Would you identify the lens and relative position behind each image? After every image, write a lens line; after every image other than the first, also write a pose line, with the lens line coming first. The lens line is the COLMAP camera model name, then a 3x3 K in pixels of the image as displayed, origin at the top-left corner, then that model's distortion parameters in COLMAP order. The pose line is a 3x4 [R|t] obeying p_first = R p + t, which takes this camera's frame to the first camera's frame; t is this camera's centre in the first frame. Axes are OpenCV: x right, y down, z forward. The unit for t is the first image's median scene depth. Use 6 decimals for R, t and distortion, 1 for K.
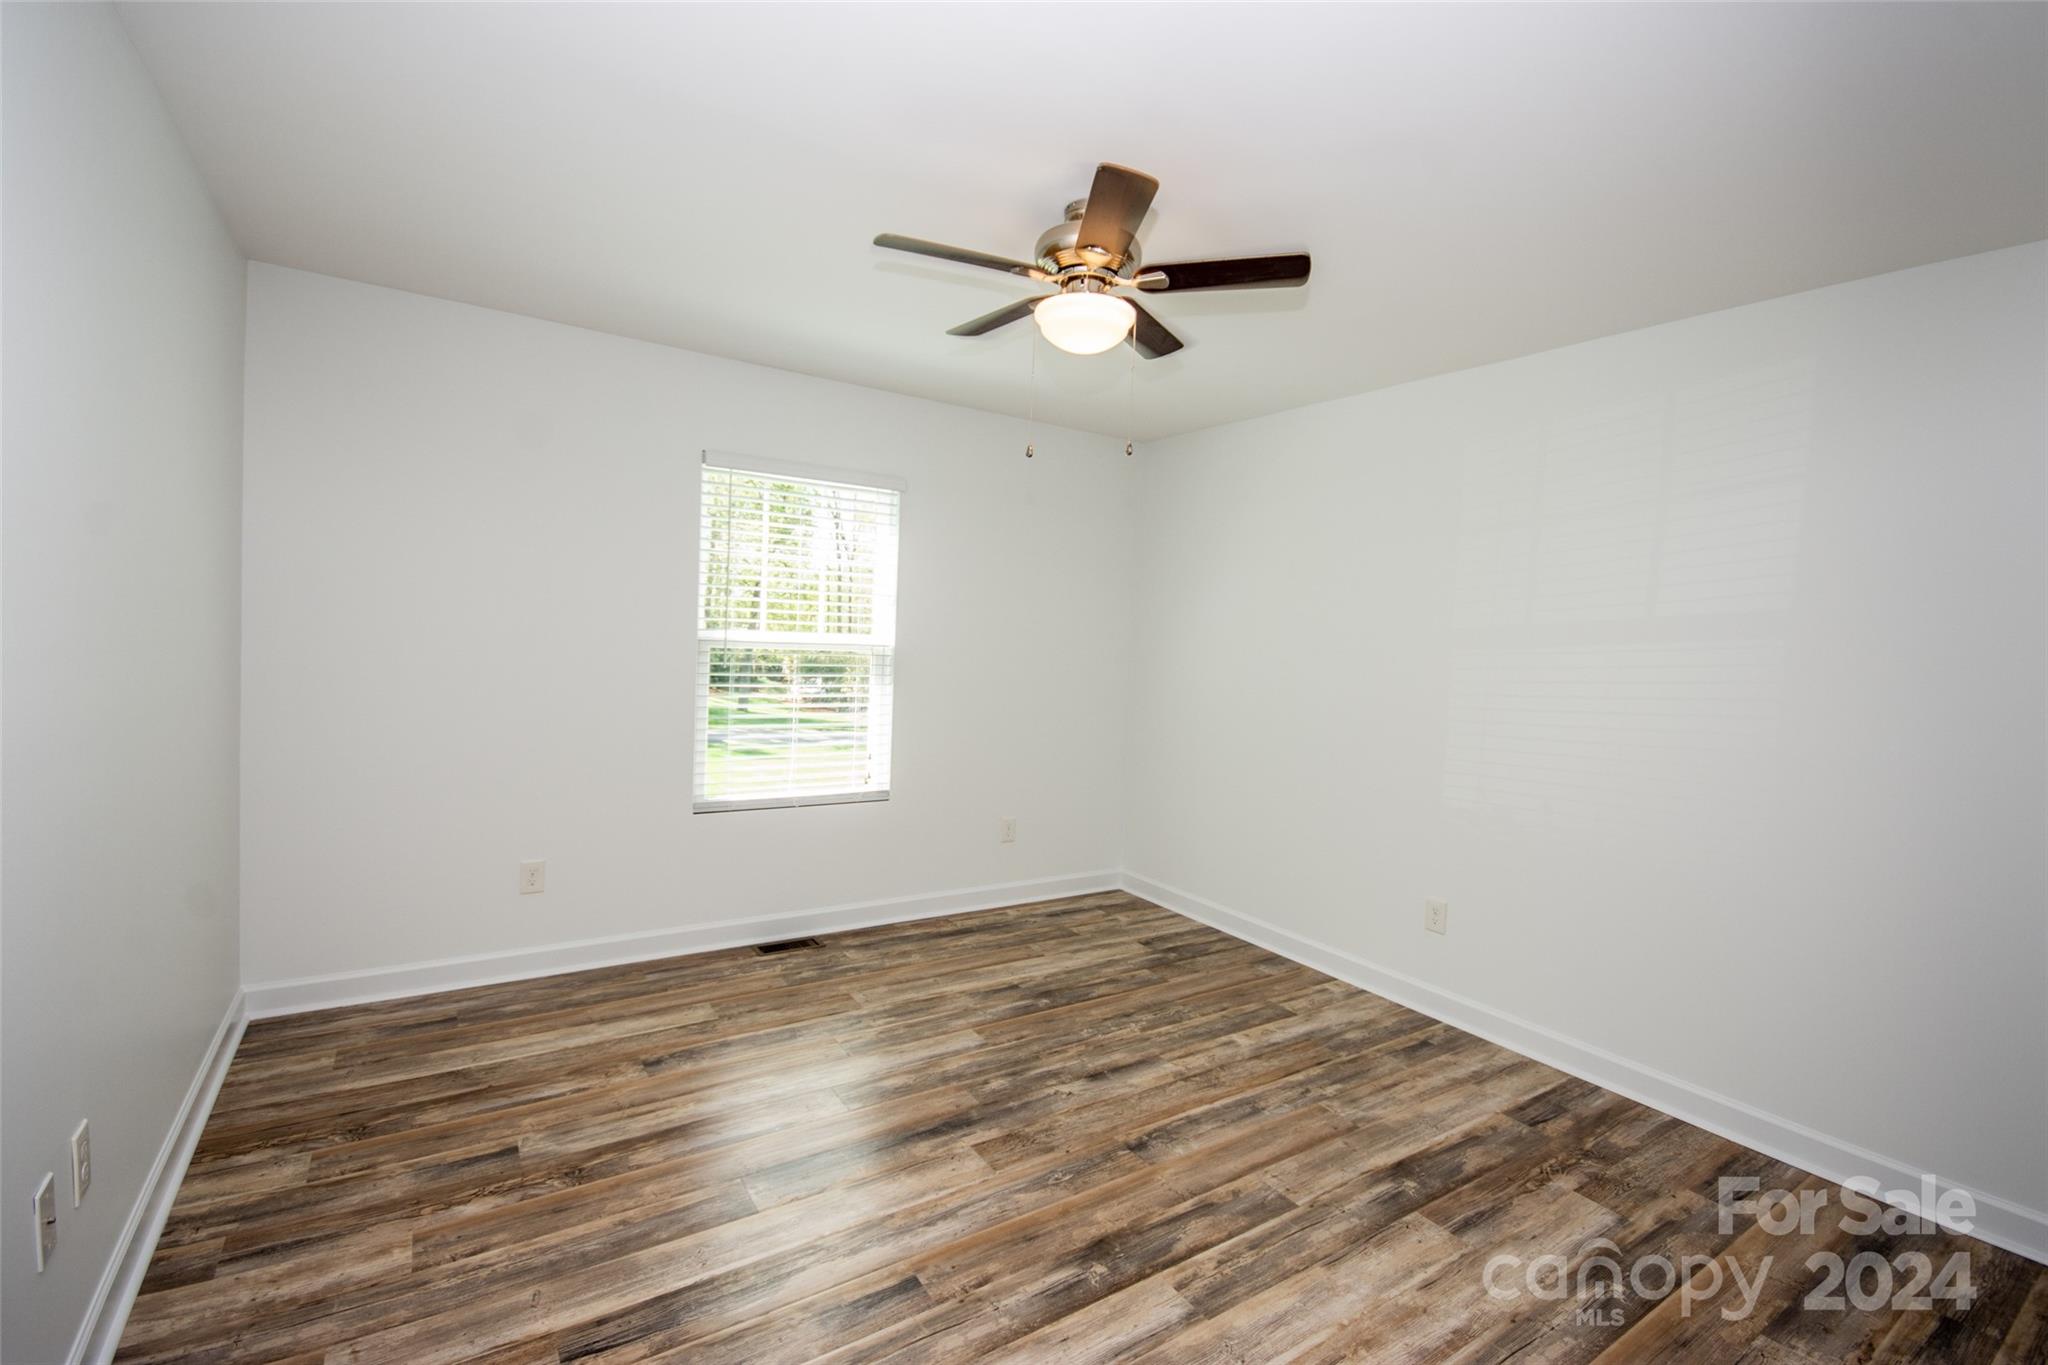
lens RADIAL K [[939.8, 0, 1038.5], [0, 939.8, 674.9], [0, 0, 1]] dist [0.006353, -0.012417]
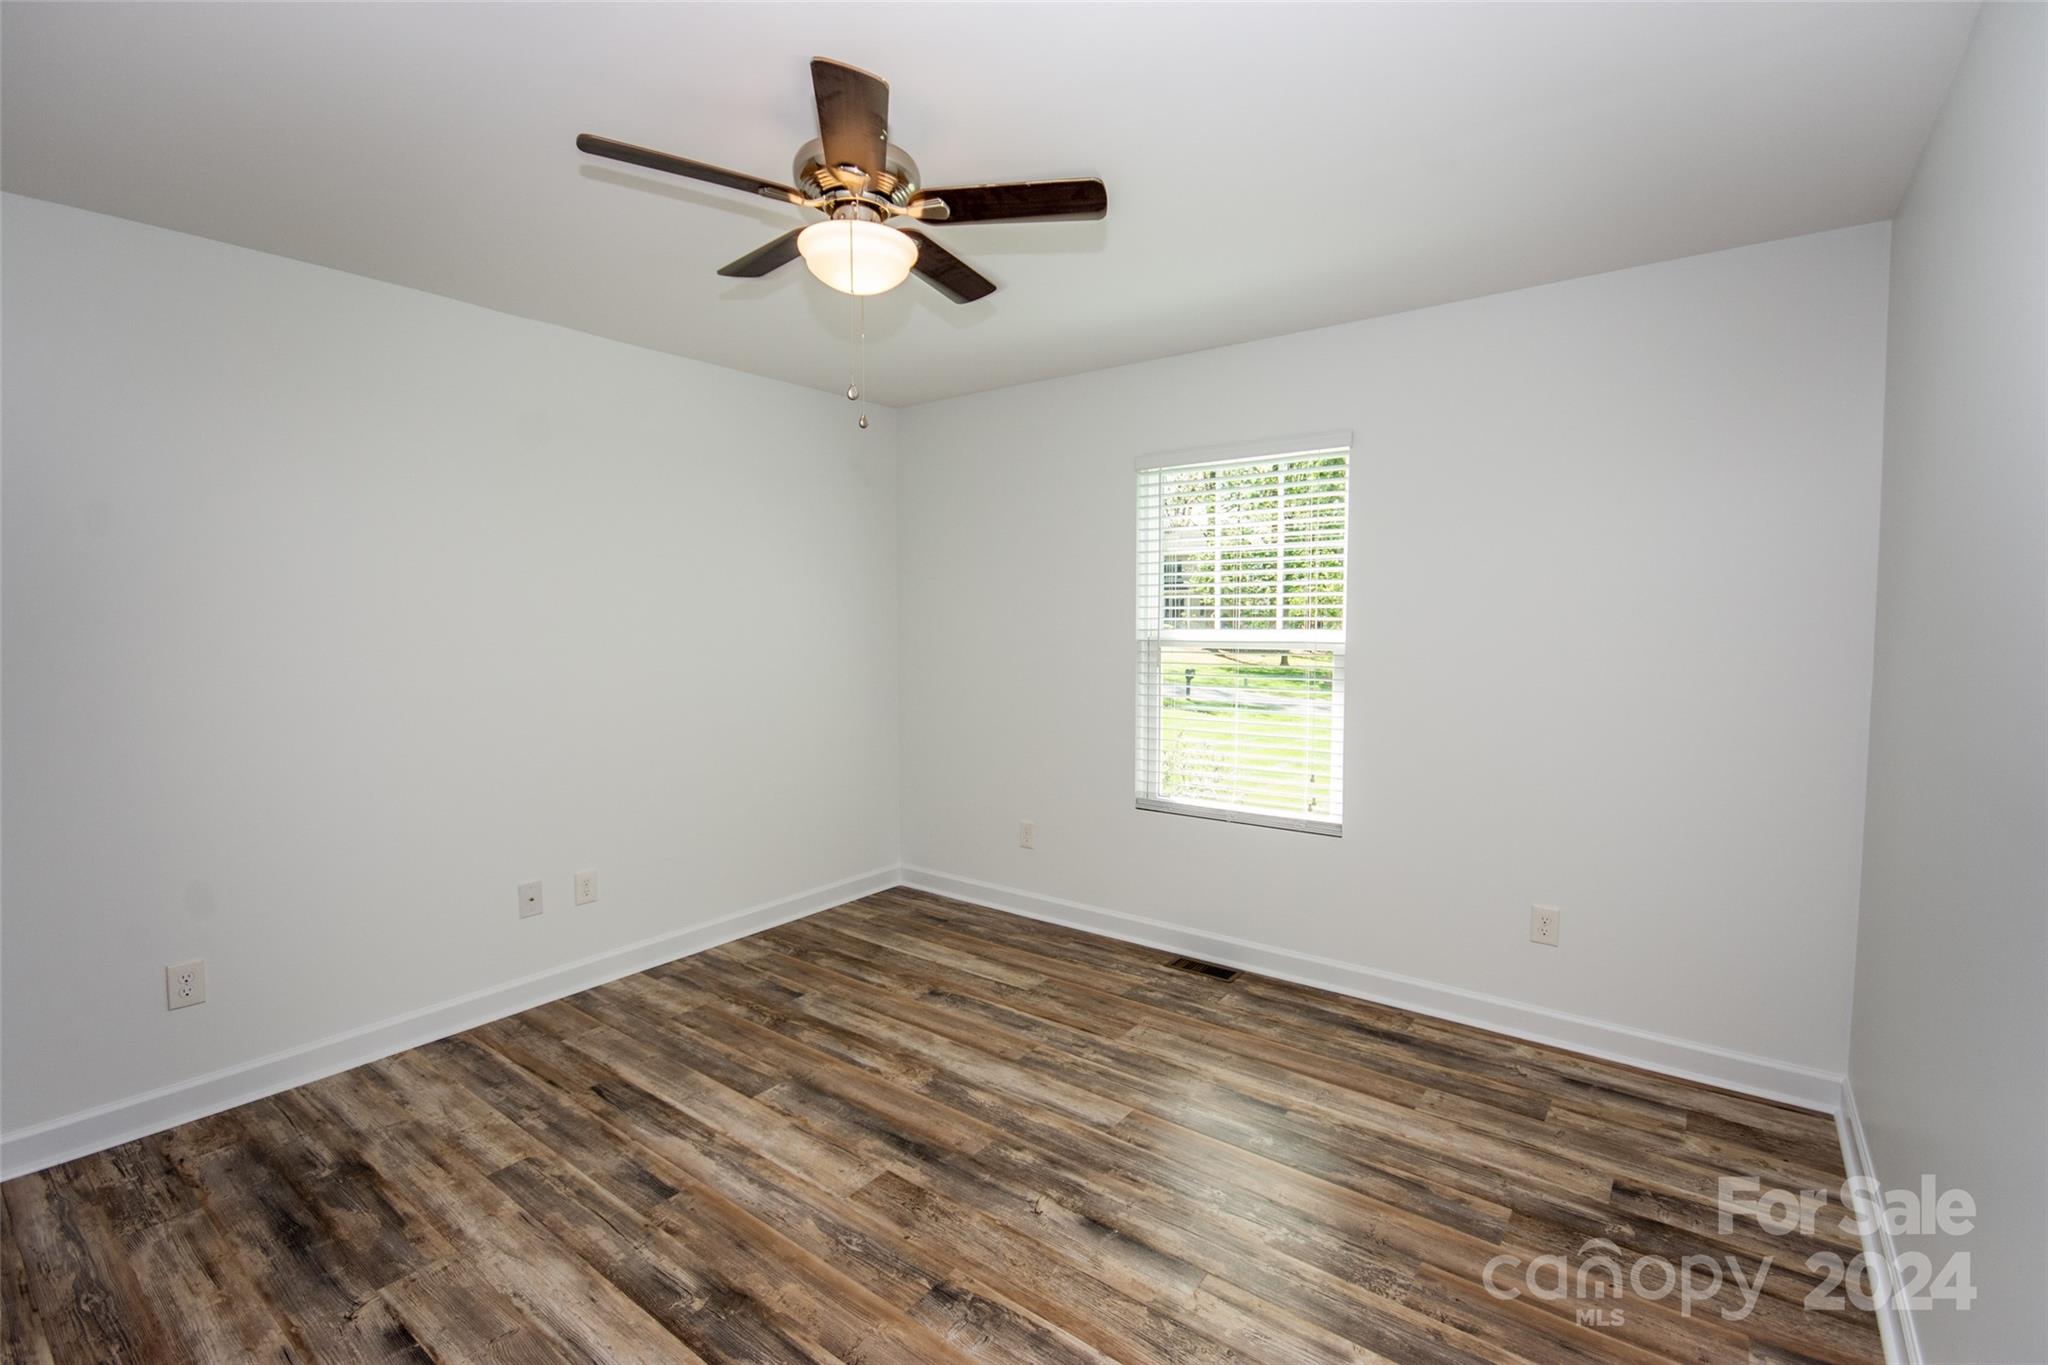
lens RADIAL K [[939.8, 0, 1038.5], [0, 939.8, 674.9], [0, 0, 1]] dist [0.006353, -0.012417]
pose [[0.289573, 0.007911, -0.957123, 0.708450], [-0.024926, 0.999689, 0.000721, 0.003295], [0.956831, 0.023649, 0.289680, 0.707465]]
